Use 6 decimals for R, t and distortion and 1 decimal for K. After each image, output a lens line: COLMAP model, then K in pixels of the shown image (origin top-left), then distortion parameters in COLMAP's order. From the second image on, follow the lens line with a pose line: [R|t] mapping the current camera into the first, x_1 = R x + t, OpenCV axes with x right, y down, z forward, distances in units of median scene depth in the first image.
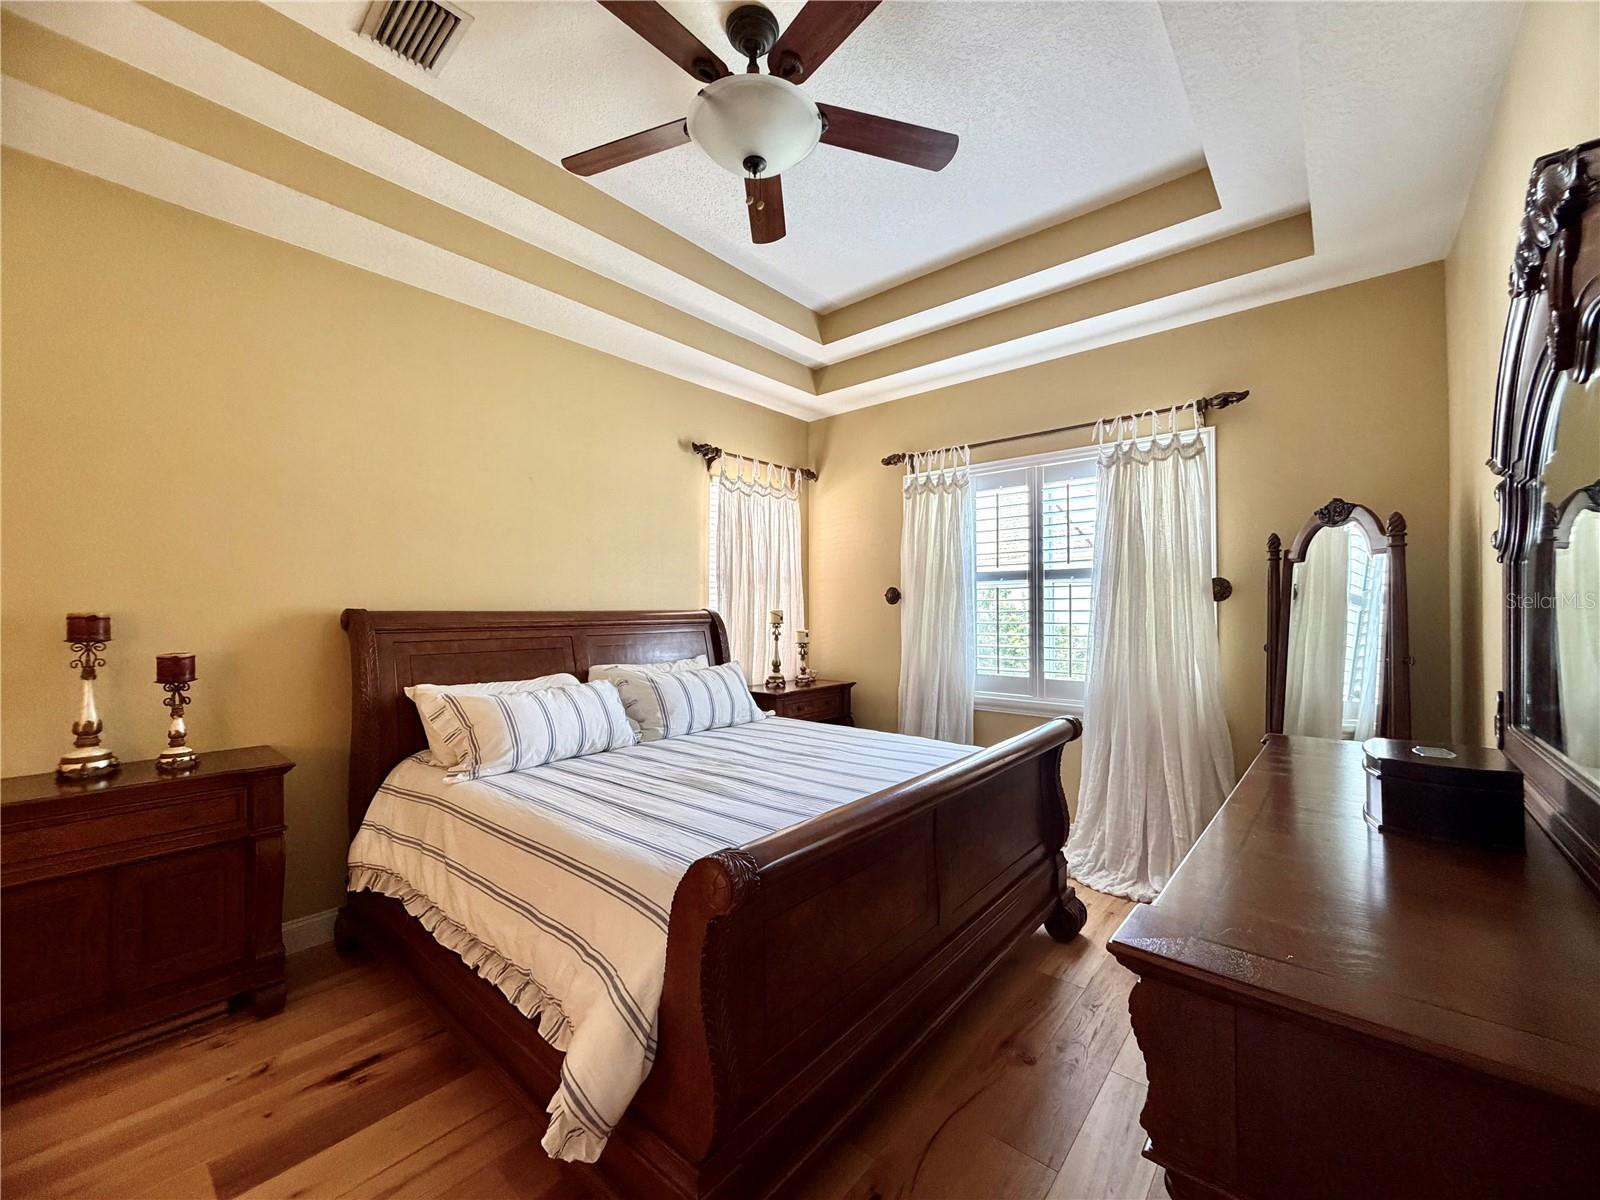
lens RADIAL K [[635.6, 0, 798.5], [0, 635.6, 599.4], [0, 0, 1]] dist [0.001186, 0.000647]
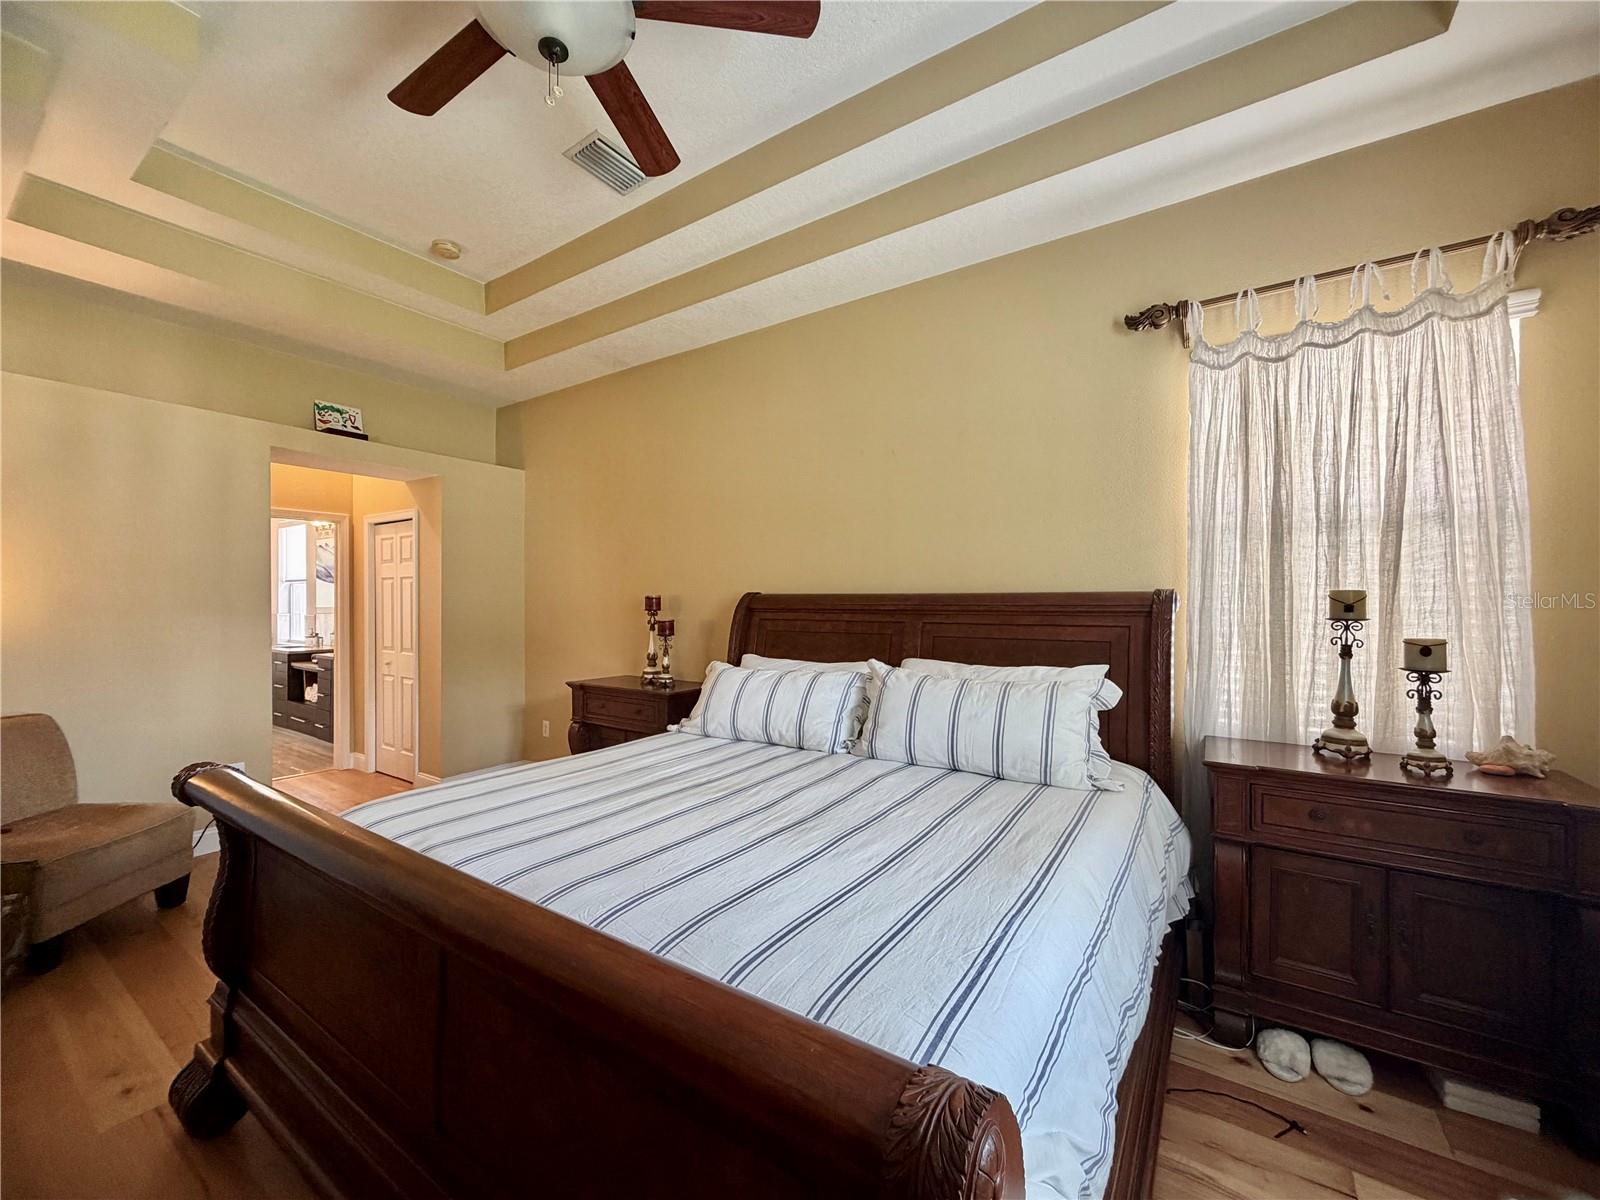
lens RADIAL K [[635.6, 0, 798.5], [0, 635.6, 599.4], [0, 0, 1]] dist [0.001186, 0.000647]
pose [[0.114281, -0.001310, -0.993448, 0.387710], [0.013628, 0.999907, 0.000250, 0.019090], [0.993355, -0.013567, 0.114288, 0.595209]]
